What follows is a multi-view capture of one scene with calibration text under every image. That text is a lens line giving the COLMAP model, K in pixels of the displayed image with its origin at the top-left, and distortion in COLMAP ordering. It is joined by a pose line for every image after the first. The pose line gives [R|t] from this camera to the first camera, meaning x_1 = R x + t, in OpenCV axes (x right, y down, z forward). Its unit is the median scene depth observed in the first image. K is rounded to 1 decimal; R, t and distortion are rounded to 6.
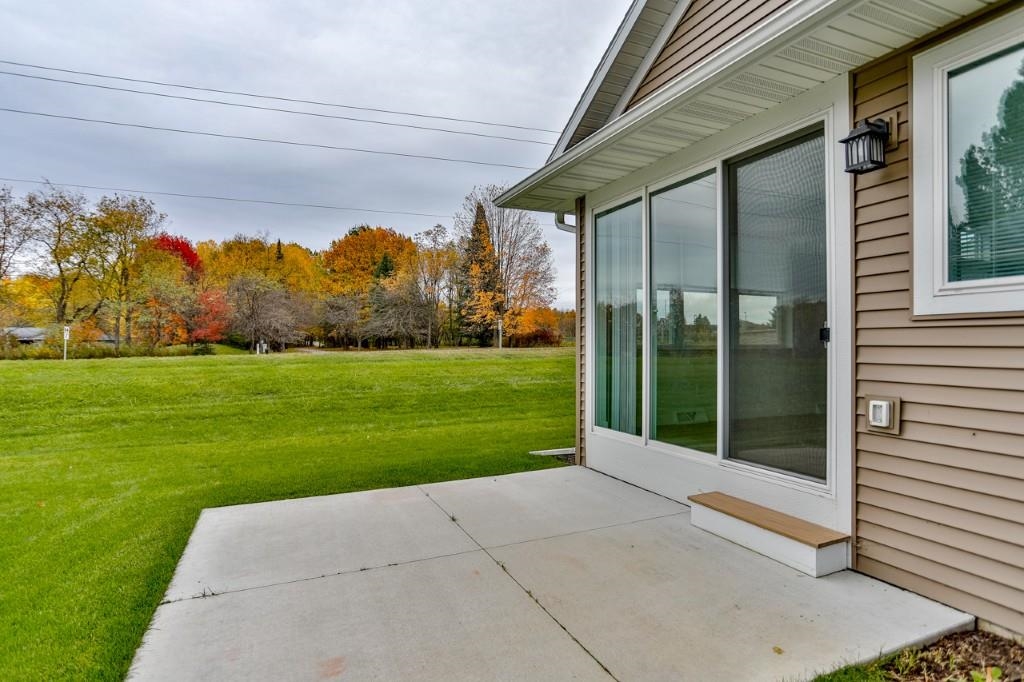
lens RADIAL K [[550.0, 0, 530.3], [0, 550.0, 345.8], [0, 0, 1]] dist [-0.000134, 0.001604]
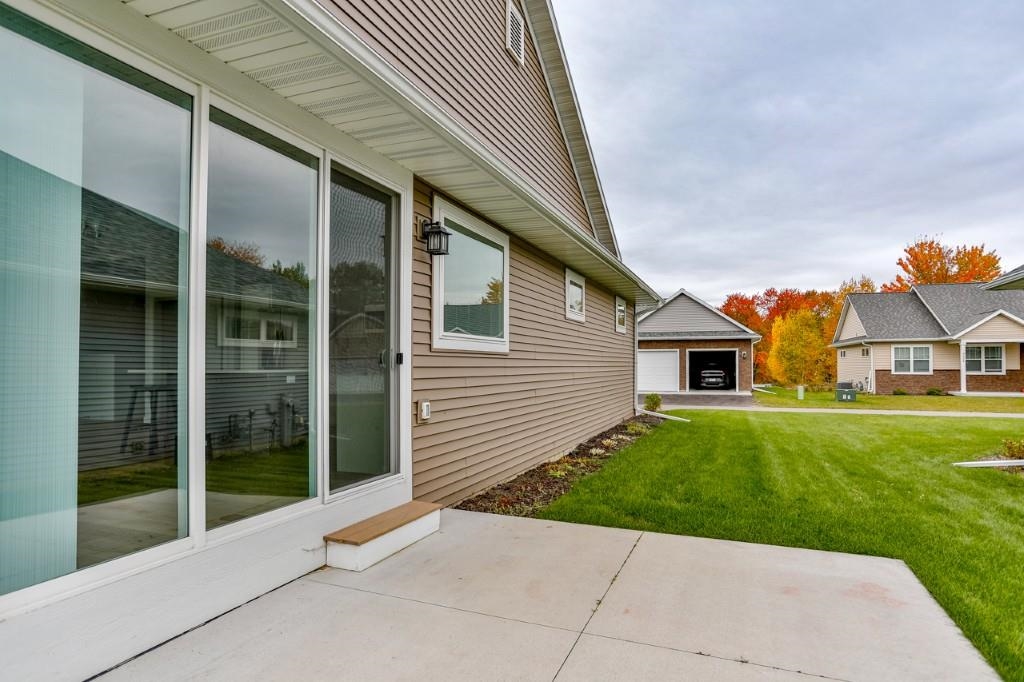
lens RADIAL K [[550.0, 0, 530.3], [0, 550.0, 345.8], [0, 0, 1]] dist [-0.000134, 0.001604]
pose [[-0.690600, 0.023649, 0.722850, -0.670221], [0.000960, 0.999494, -0.031782, -0.009428], [-0.723236, -0.021255, -0.690274, 1.771564]]
